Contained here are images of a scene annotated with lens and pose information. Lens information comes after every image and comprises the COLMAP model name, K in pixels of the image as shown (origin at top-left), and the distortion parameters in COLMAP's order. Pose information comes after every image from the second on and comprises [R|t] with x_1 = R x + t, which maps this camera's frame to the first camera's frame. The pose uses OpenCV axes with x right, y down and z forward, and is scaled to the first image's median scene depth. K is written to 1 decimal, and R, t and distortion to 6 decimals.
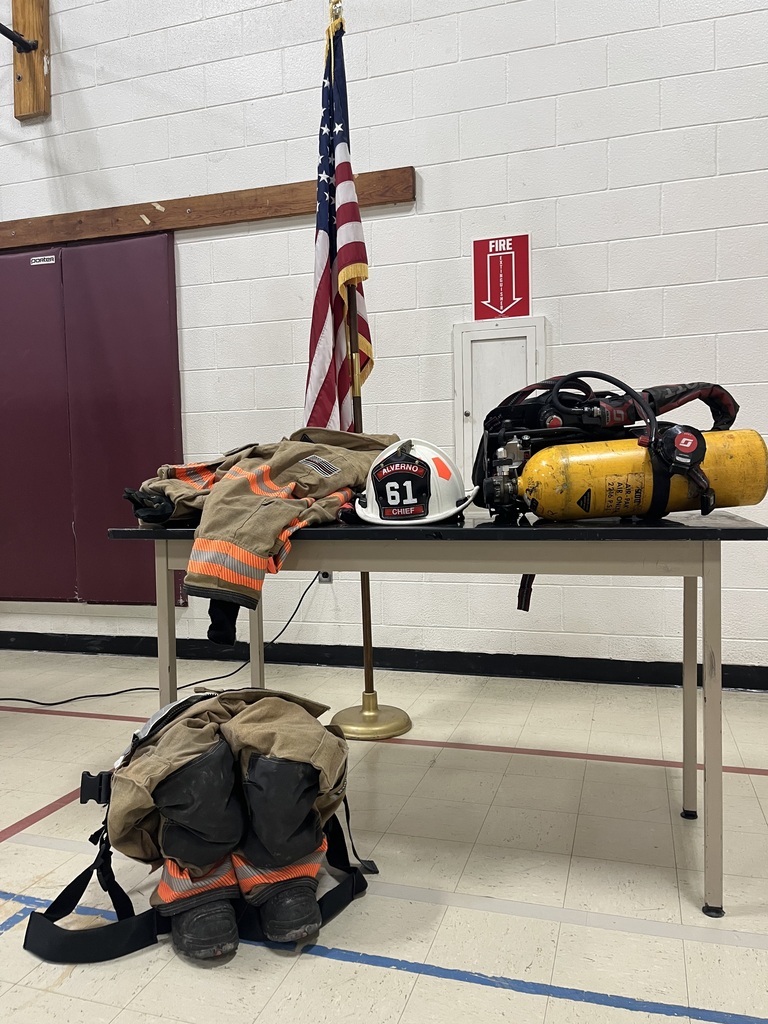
lens RADIAL K [[784.4, 0, 389.8], [0, 784.4, 516.3], [0, 0, 1]] dist [0.011167, -0.004659]
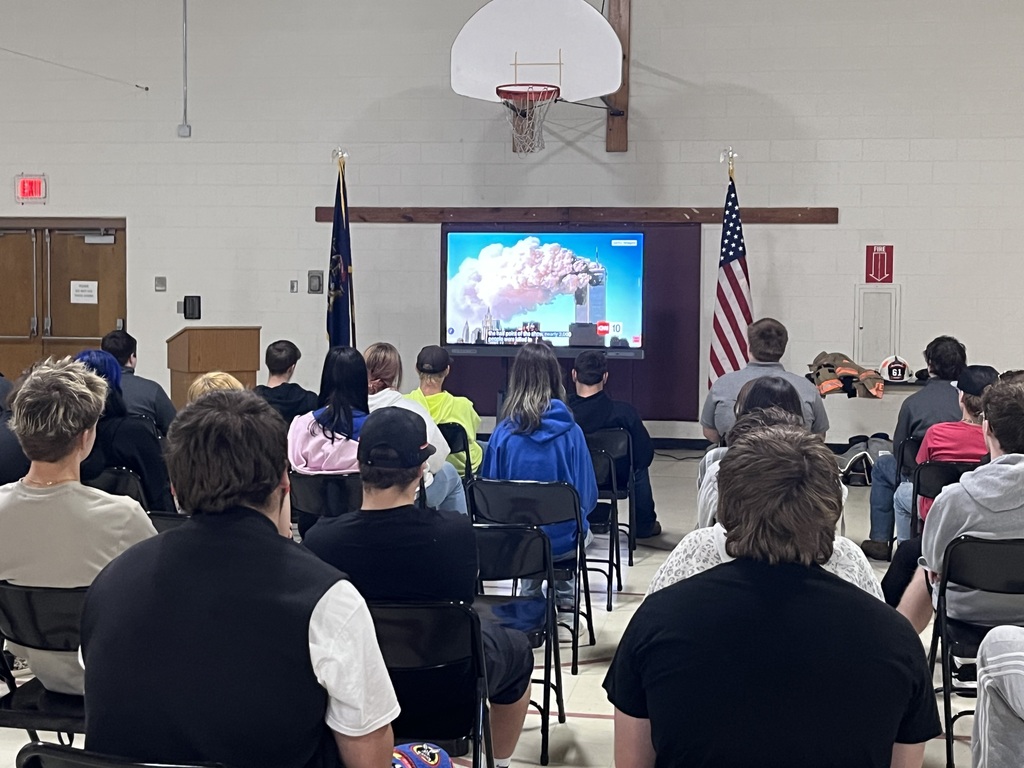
lens RADIAL K [[1488.8, 0, 509.2], [0, 1488.8, 381.3], [0, 0, 1]] dist [0.130357, 0.000000]
pose [[0.987259, 0.017670, 0.158136, -1.470528], [-0.021082, 0.999579, 0.019924, -0.047070], [-0.157717, -0.023004, 0.987216, -2.834589]]
